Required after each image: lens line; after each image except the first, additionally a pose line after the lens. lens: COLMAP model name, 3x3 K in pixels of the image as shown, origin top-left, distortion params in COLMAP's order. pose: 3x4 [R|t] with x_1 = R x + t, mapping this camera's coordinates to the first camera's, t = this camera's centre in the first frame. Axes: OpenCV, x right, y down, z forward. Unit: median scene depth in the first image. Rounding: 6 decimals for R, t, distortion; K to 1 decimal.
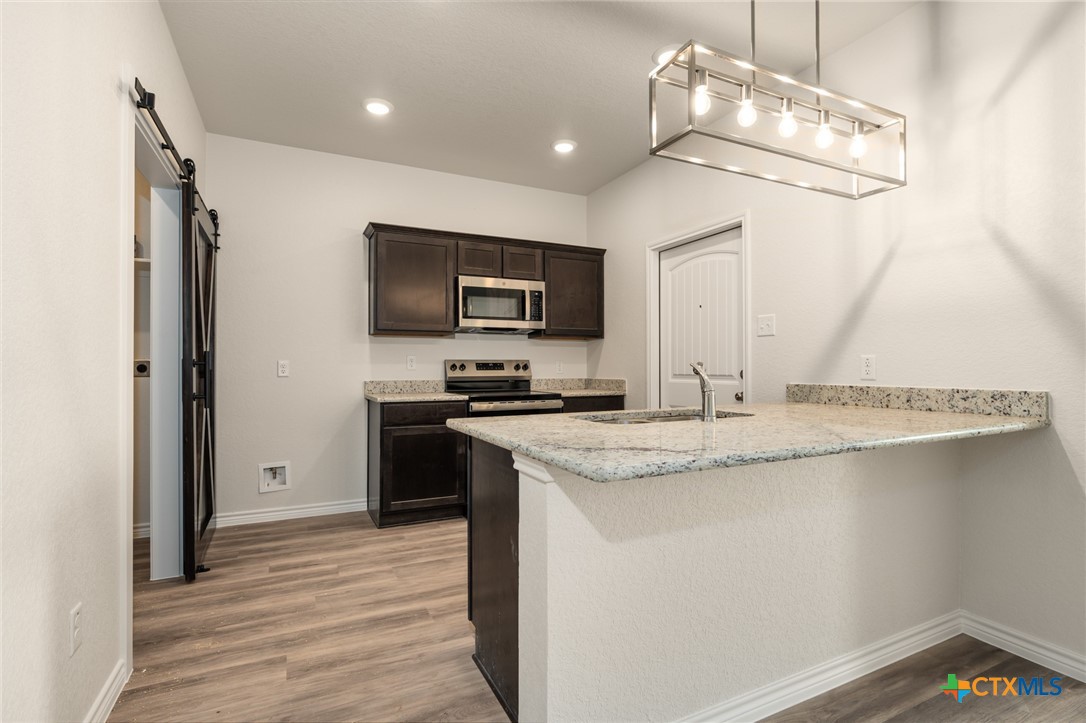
lens RADIAL K [[523.5, 0, 543.0], [0, 523.5, 364.2], [0, 0, 1]] dist [0.004612, 0.001376]
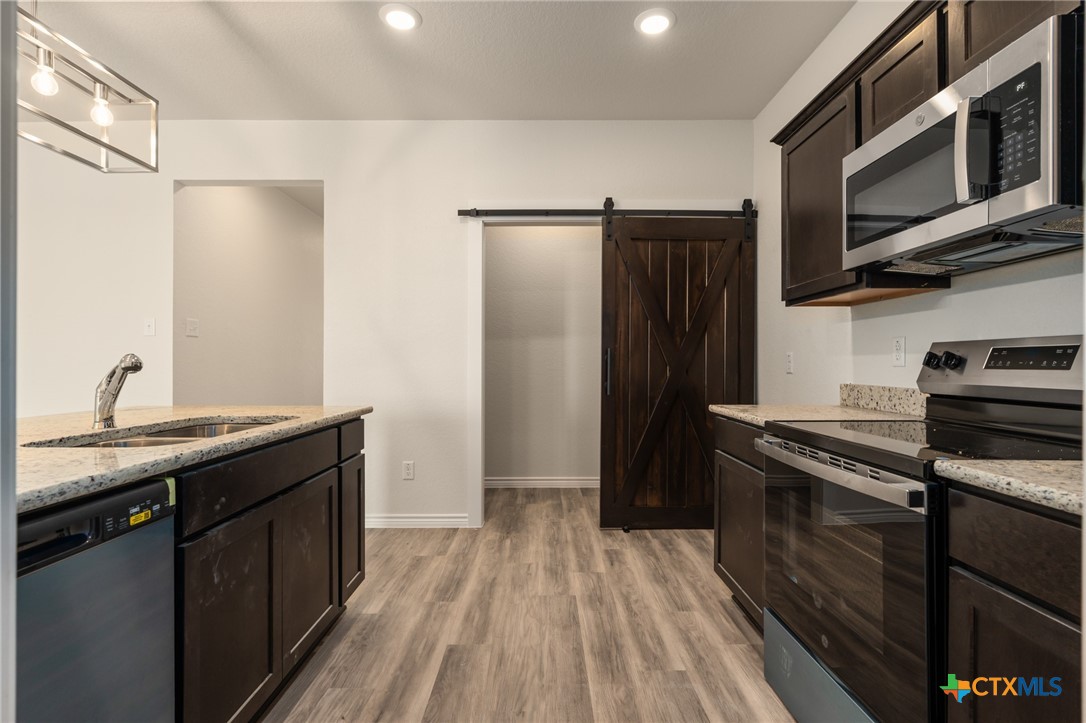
lens RADIAL K [[523.5, 0, 541.8], [0, 523.5, 362.5], [0, 0, 1]] dist [0.004612, 0.001376]
pose [[-0.451202, 0.000393, -0.892422, 0.480985], [0.009798, 0.999942, -0.004513, 0.008772], [0.892368, -0.010780, -0.451180, 1.285945]]
